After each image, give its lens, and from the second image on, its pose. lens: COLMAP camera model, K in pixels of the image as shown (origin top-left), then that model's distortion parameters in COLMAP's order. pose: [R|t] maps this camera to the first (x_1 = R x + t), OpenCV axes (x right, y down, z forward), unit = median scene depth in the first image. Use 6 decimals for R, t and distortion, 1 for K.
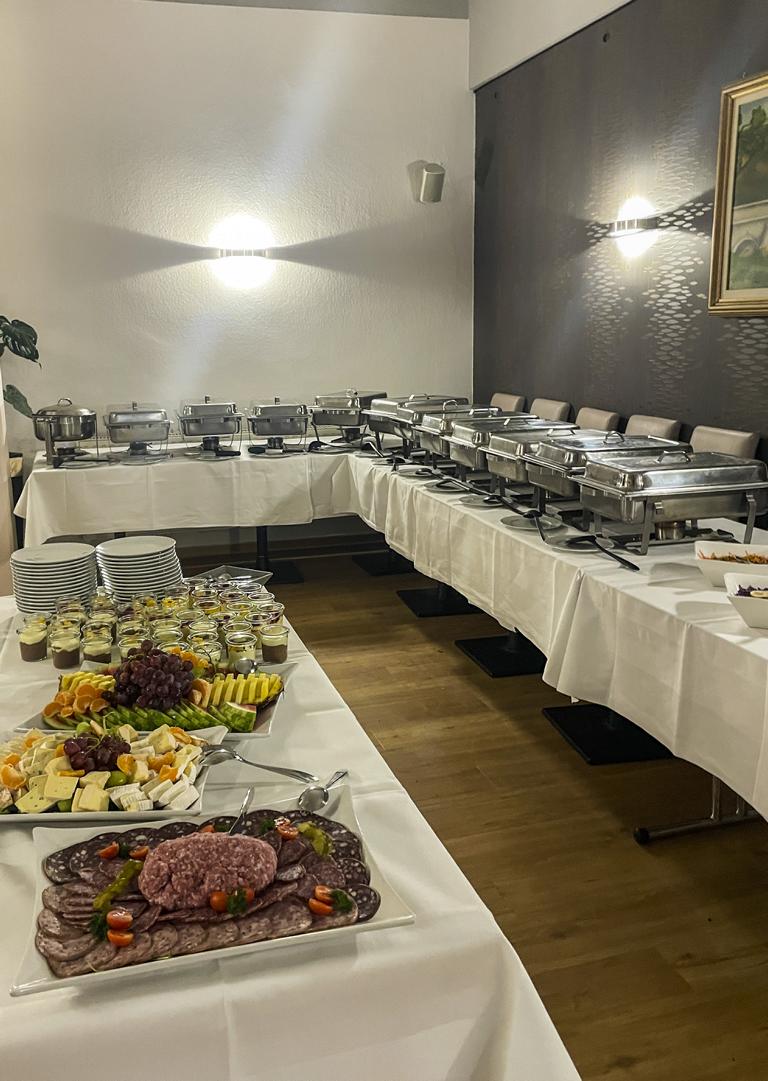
lens RADIAL K [[987.8, 0, 384.2], [0, 987.8, 543.3], [0, 0, 1]] dist [-0.004439, 0.000000]
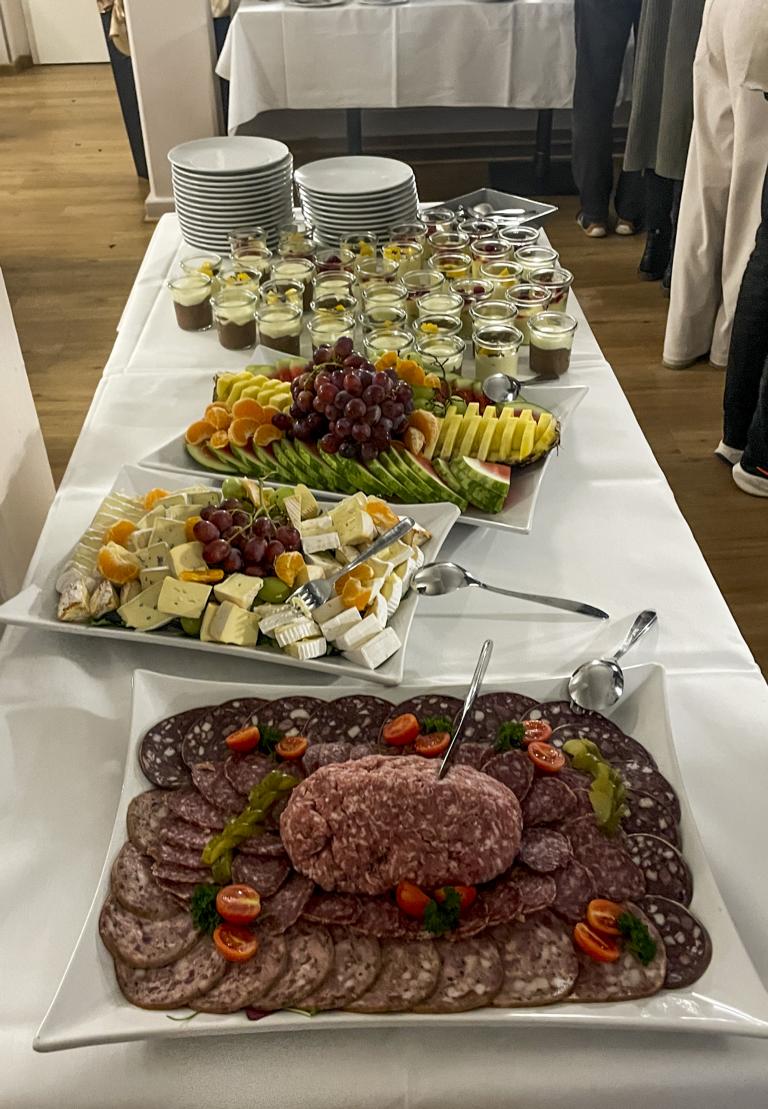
lens RADIAL K [[1092.7, 0, 378.1], [0, 1092.7, 553.8], [0, 0, 1]] dist [0.071705, 0.000000]
pose [[0.965712, 0.136394, -0.220900, -0.063148], [-0.044845, 0.925723, 0.375534, -0.041100], [0.255713, -0.352751, 0.900098, 0.425799]]
